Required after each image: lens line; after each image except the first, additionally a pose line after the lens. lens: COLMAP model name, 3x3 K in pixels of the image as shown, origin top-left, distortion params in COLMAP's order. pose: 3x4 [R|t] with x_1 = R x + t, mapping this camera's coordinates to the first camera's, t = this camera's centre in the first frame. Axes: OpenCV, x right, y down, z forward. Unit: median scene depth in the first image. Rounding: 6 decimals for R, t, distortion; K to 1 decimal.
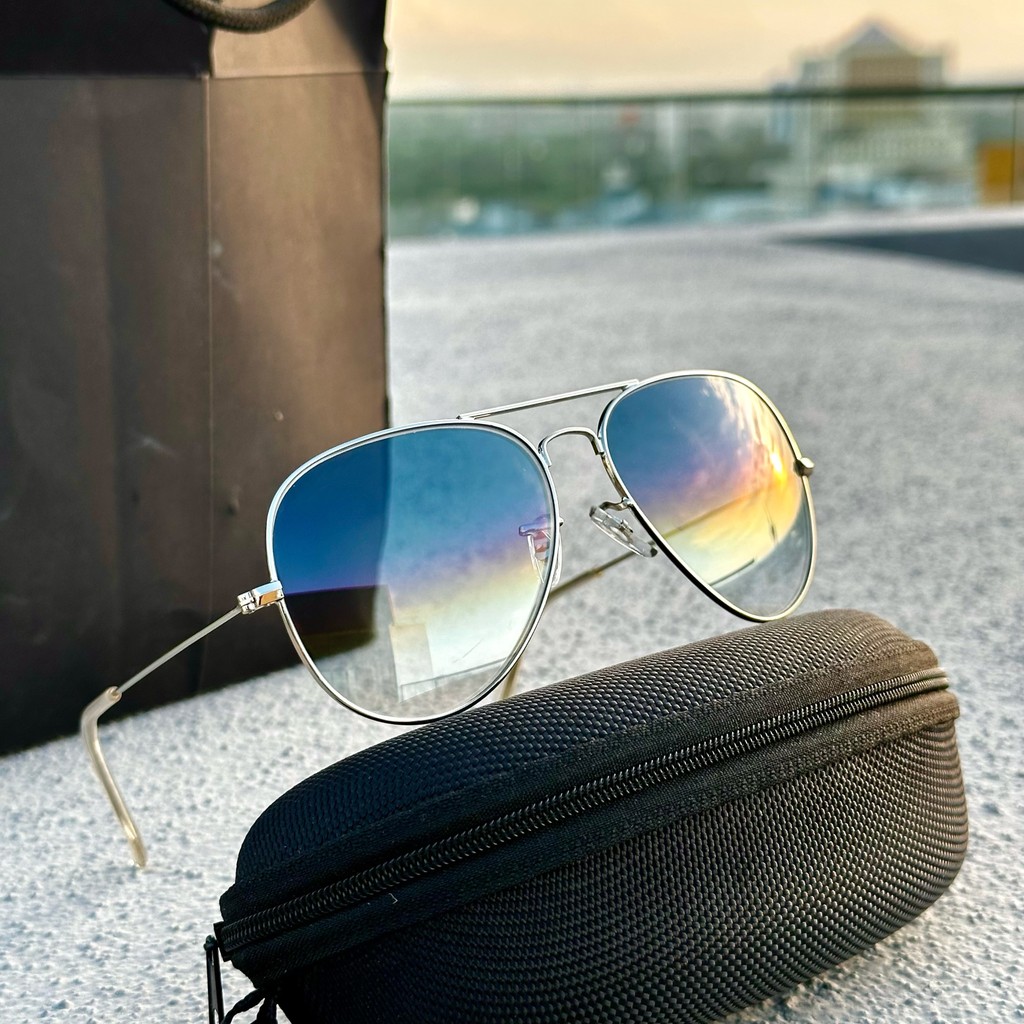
lens RADIAL K [[1945.2, 0, 521.0], [0, 1945.2, 518.3], [0, 0, 1]] dist [0.111804, 0.000000]
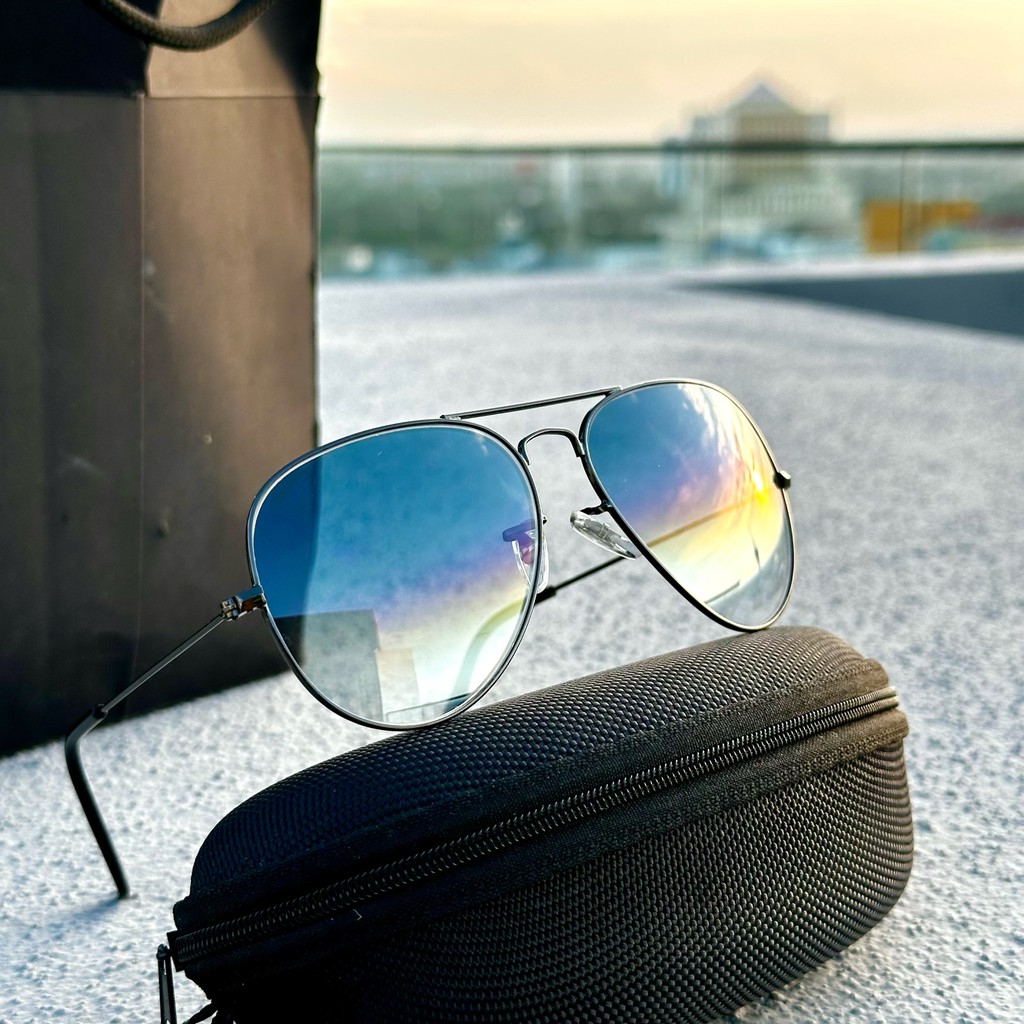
lens RADIAL K [[1945.2, 0, 522.8], [0, 1945.2, 520.2], [0, 0, 1]] dist [0.111804, 0.000000]
pose [[0.998387, 0.004491, 0.056603, -0.022983], [-0.003117, 0.999699, -0.024338, 0.014460], [-0.056696, 0.024122, 0.998100, -0.001323]]
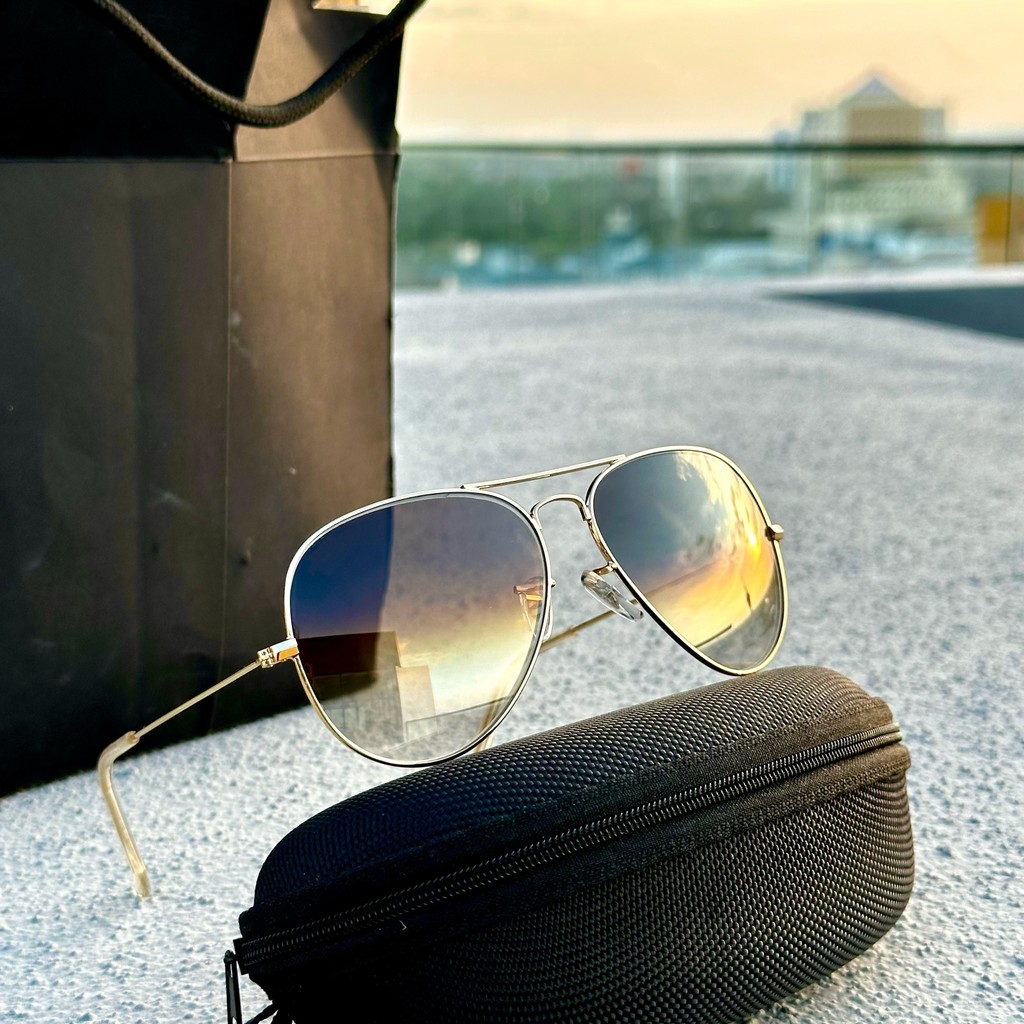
lens RADIAL K [[1945.2, 0, 529.2], [0, 1945.2, 523.0], [0, 0, 1]] dist [0.111804, 0.000000]
pose [[0.999850, 0.016519, 0.005196, 0.002098], [-0.016420, 0.999692, -0.018615, -0.008482], [-0.005502, 0.018527, 0.999813, -0.076517]]
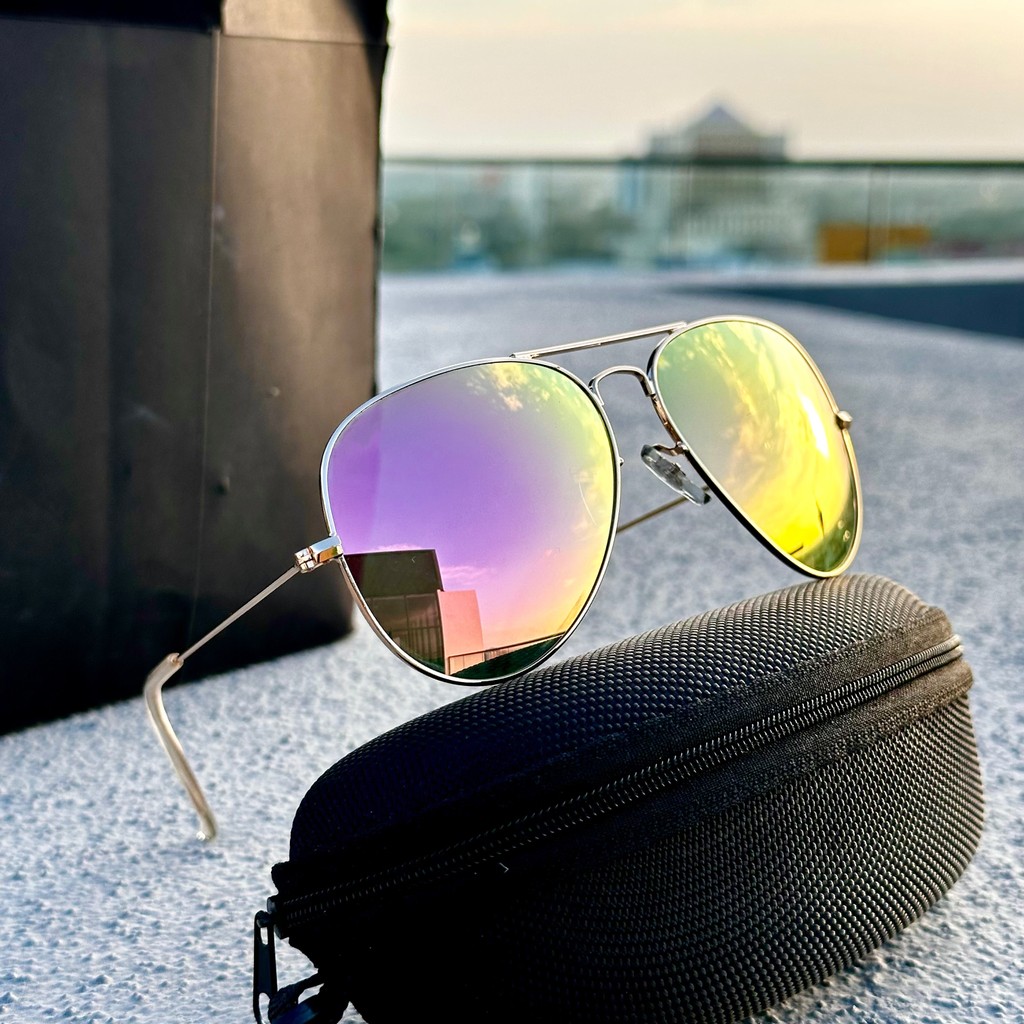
lens RADIAL K [[1945.2, 0, 516.8], [0, 1945.2, 520.9], [0, 0, 1]] dist [0.111804, 0.000000]
pose [[0.996512, 0.021403, 0.080656, -0.088901], [-0.018757, 0.999265, -0.033420, 0.044181], [-0.081313, 0.031791, 0.996182, 0.040408]]
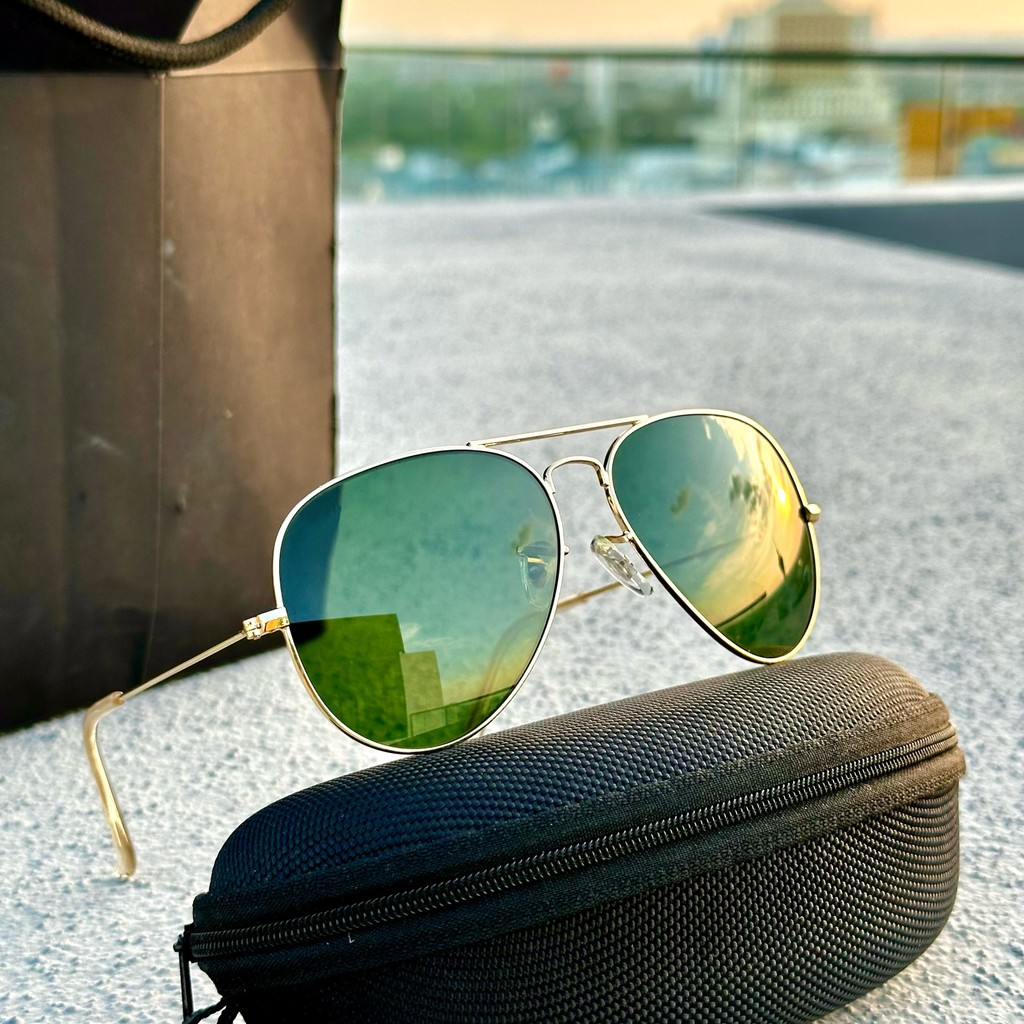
lens RADIAL K [[1945.2, 0, 522.6], [0, 1945.2, 512.1], [0, 0, 1]] dist [0.111804, 0.000000]
pose [[0.998924, 0.018954, 0.042321, -0.015945], [-0.019915, 0.999551, 0.022402, -0.030674], [-0.041877, -0.023220, 0.998853, -0.006399]]
